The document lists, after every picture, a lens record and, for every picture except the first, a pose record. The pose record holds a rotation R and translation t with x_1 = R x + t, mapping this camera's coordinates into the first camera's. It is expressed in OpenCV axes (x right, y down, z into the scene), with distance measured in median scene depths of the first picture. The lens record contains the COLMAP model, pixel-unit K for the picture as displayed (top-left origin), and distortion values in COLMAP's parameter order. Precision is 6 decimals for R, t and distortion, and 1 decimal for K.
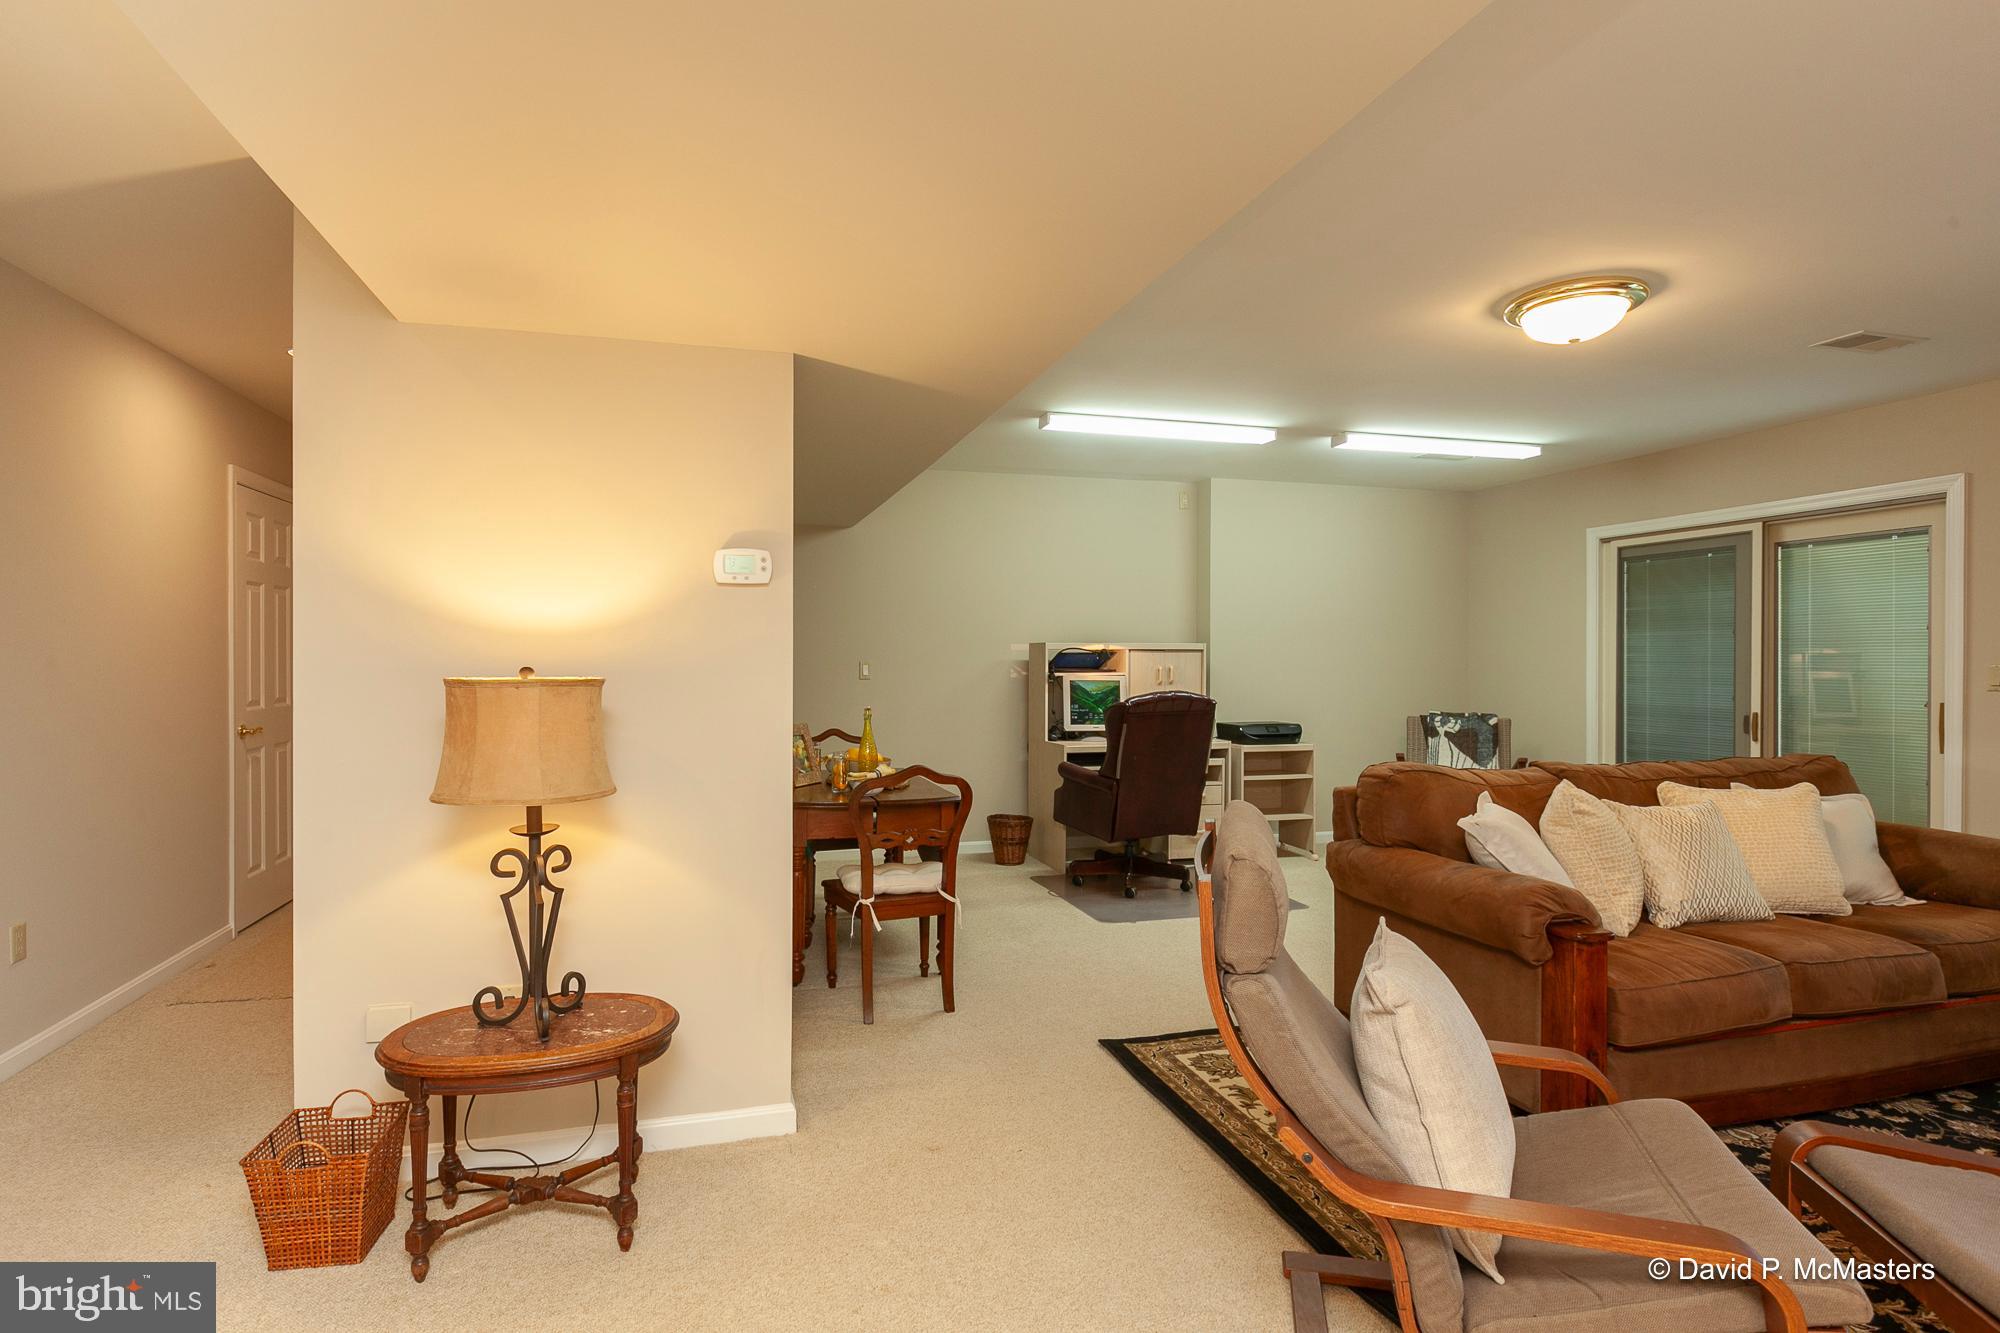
lens RADIAL K [[1009.1, 0, 979.6], [0, 1009.1, 667.7], [0, 0, 1]] dist [0.001946, -0.000836]
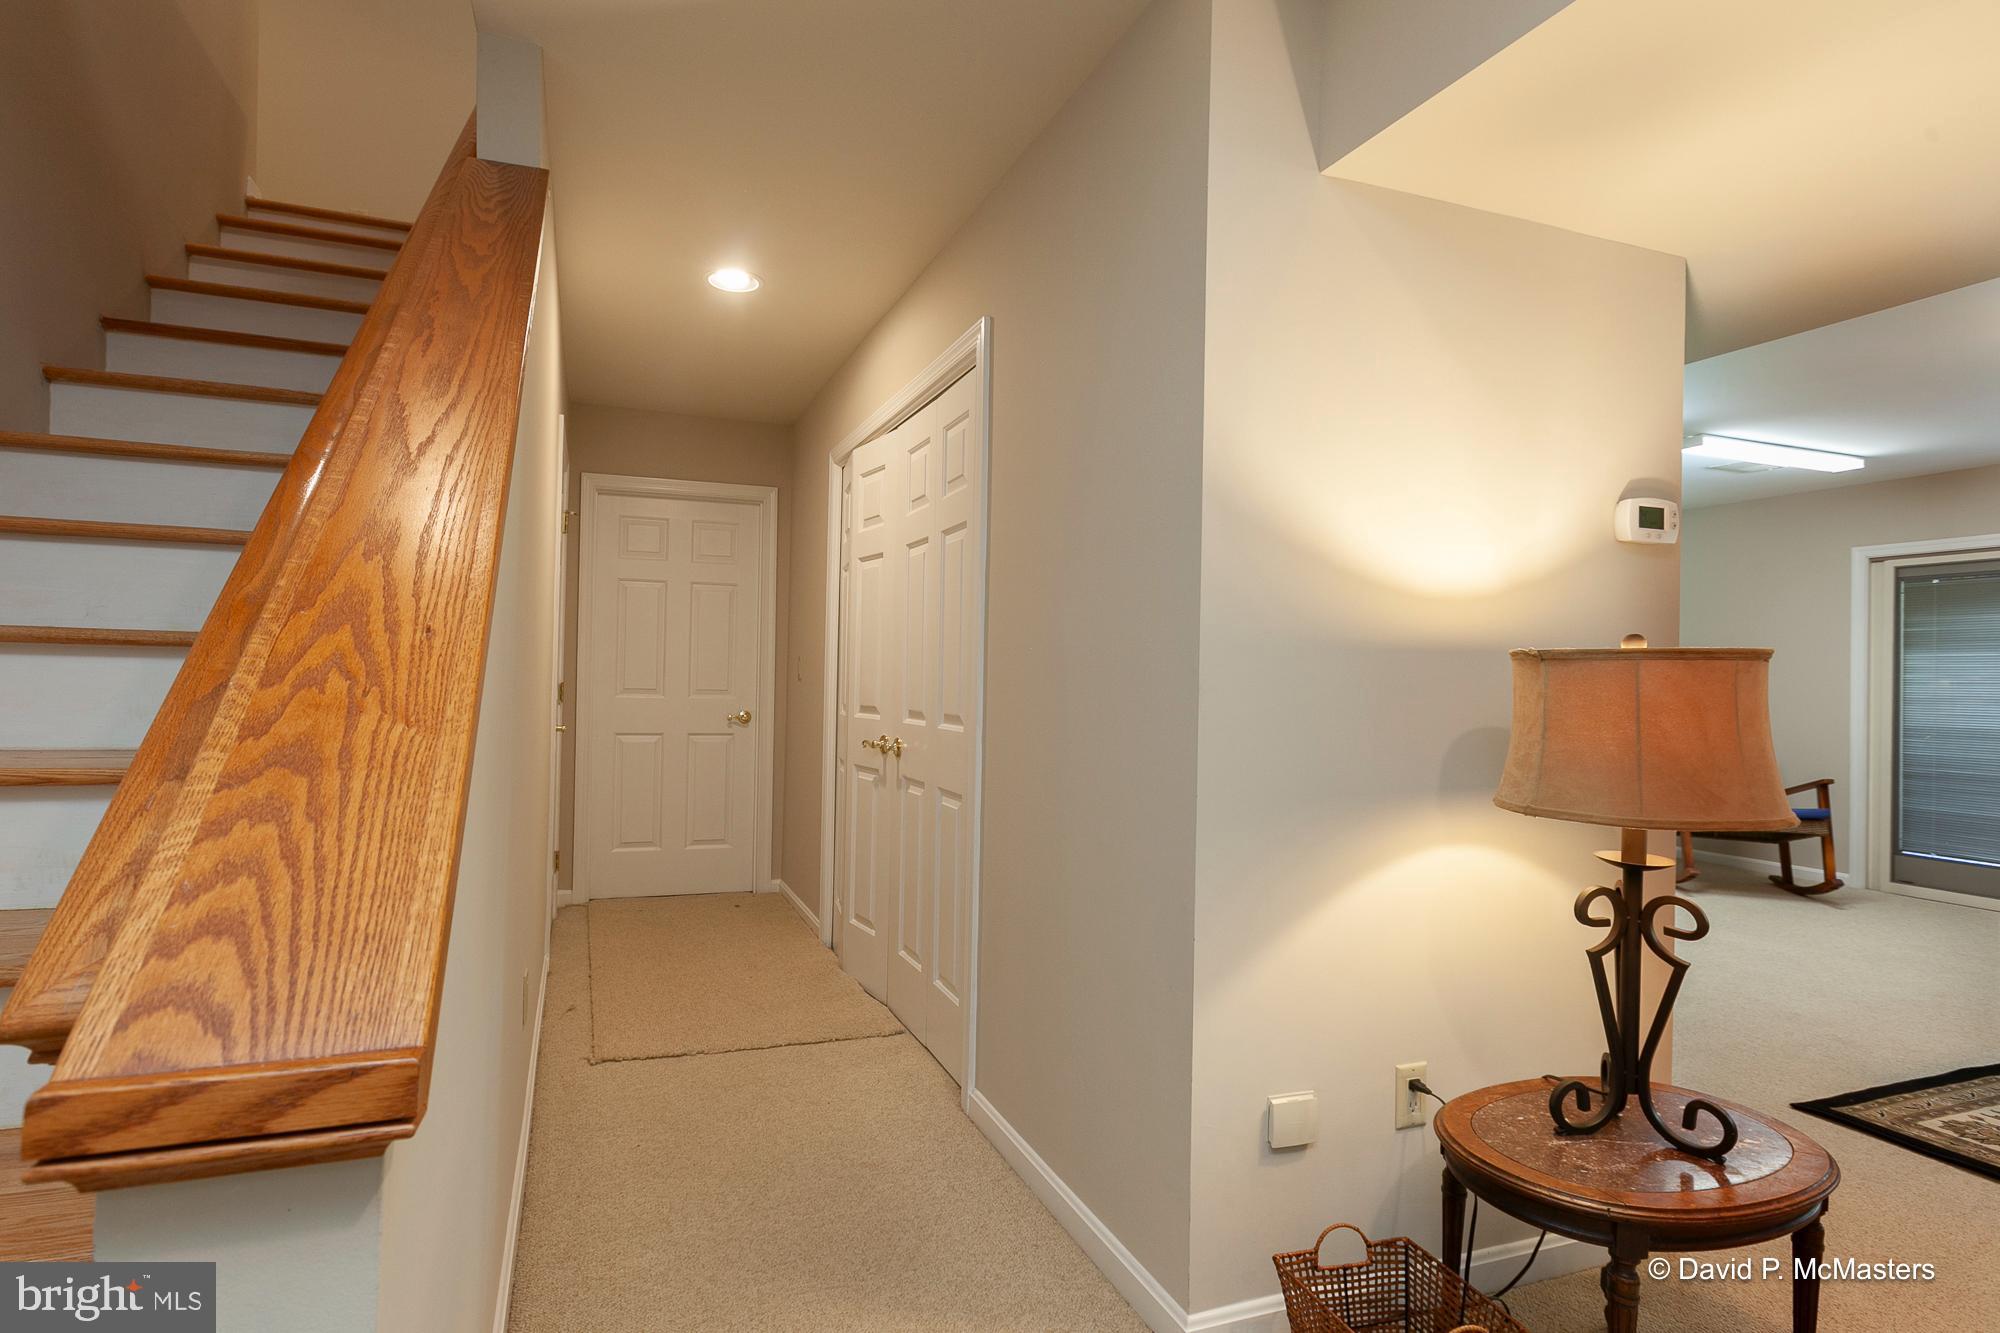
lens RADIAL K [[974.1, 0, 999.8], [0, 974.1, 679.5], [0, 0, 1]] dist [0.001632, 0.000775]
pose [[0.996967, 0.021259, 0.074862, -0.643976], [-0.020852, 0.999763, -0.006215, 0.031575], [-0.074976, 0.004636, 0.997175, 0.234524]]
